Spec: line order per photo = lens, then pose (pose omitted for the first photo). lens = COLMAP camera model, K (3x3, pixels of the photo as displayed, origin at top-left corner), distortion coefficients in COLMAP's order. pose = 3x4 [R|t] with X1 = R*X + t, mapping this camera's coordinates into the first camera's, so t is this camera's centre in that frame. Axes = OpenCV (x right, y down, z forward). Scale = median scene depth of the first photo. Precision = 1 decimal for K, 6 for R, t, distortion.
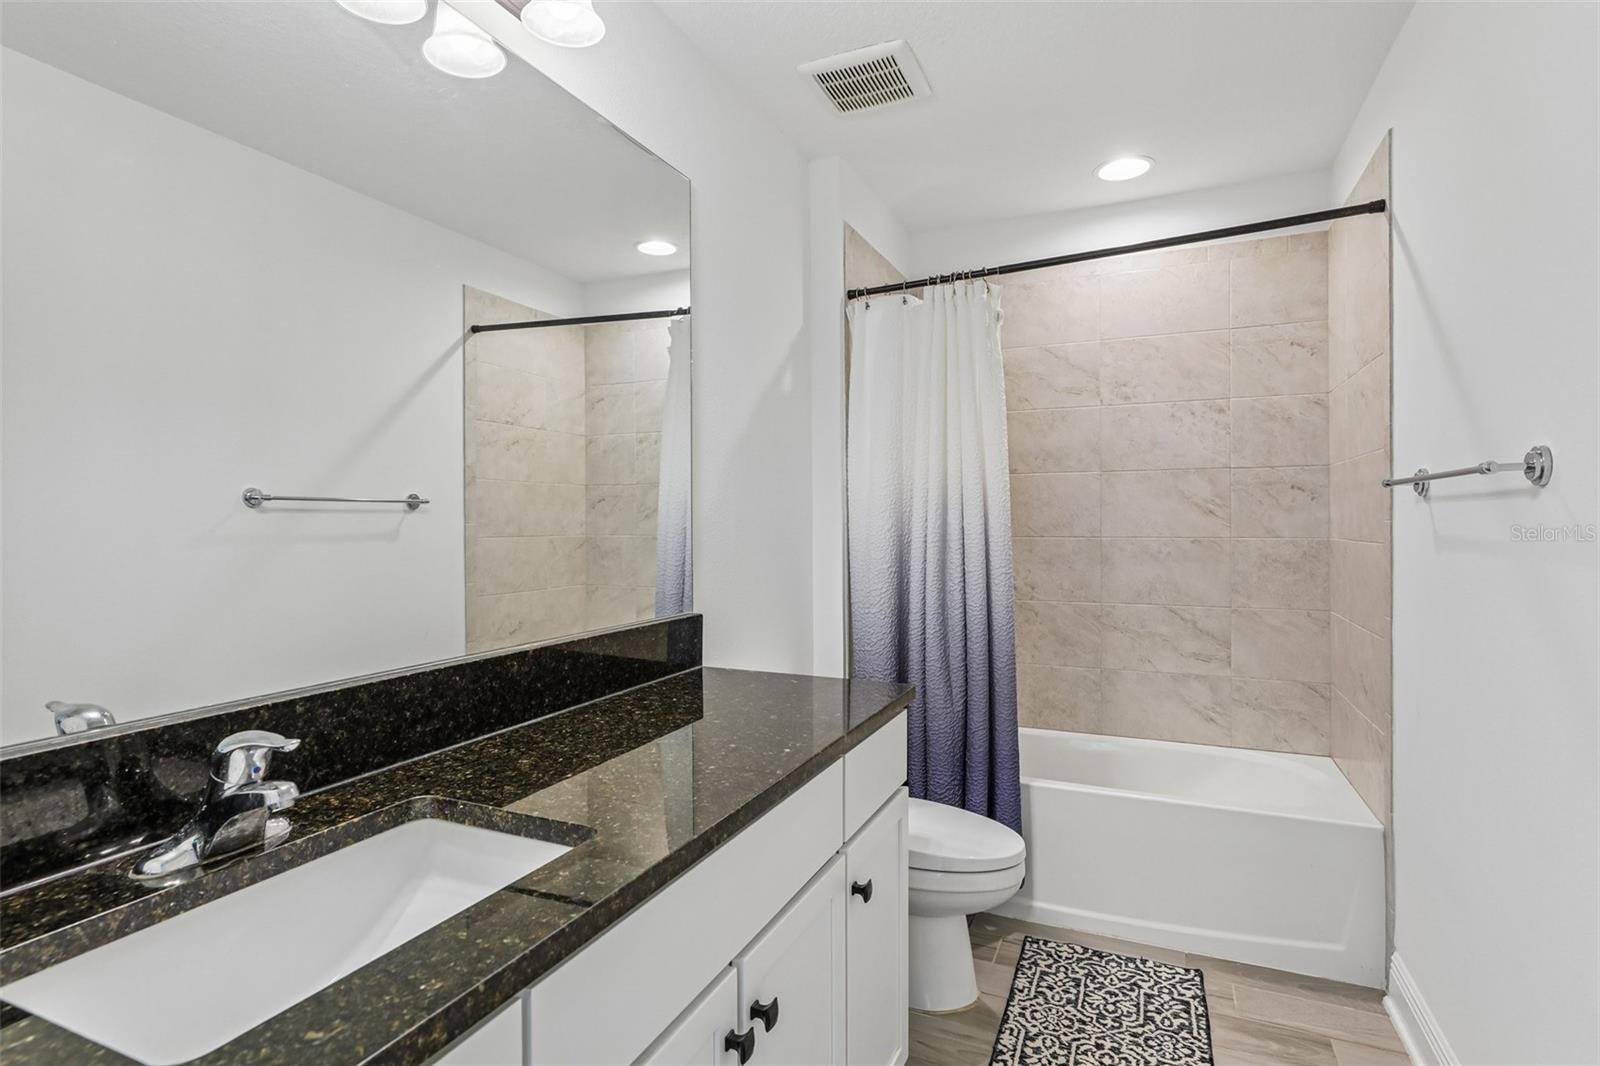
lens RADIAL K [[814.2, 0, 798.4], [0, 814.2, 527.1], [0, 0, 1]] dist [-0.015746, -0.000103]
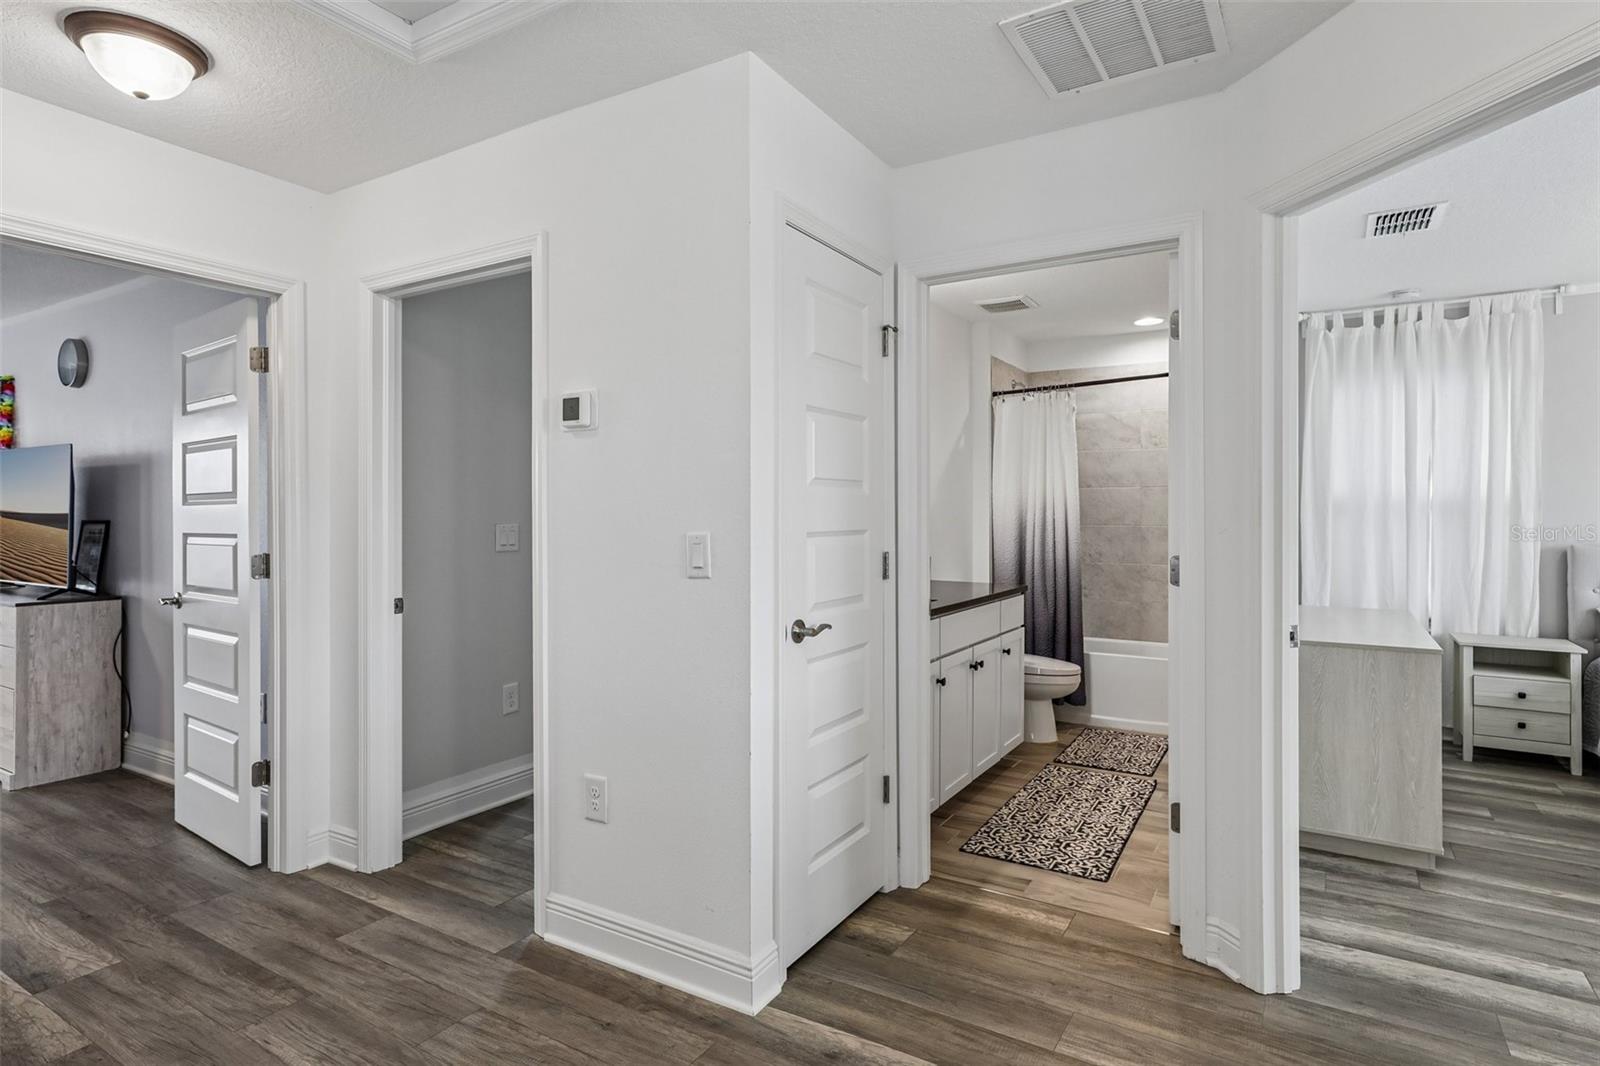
lens RADIAL K [[861.2, 0, 802.9], [0, 861.2, 525.2], [0, 0, 1]] dist [0.000219, -0.000010]
pose [[0.992872, 0.004229, -0.119114, -0.139201], [-0.003882, 0.999988, 0.003149, 0.010430], [0.119125, -0.002665, 0.992876, -1.045304]]
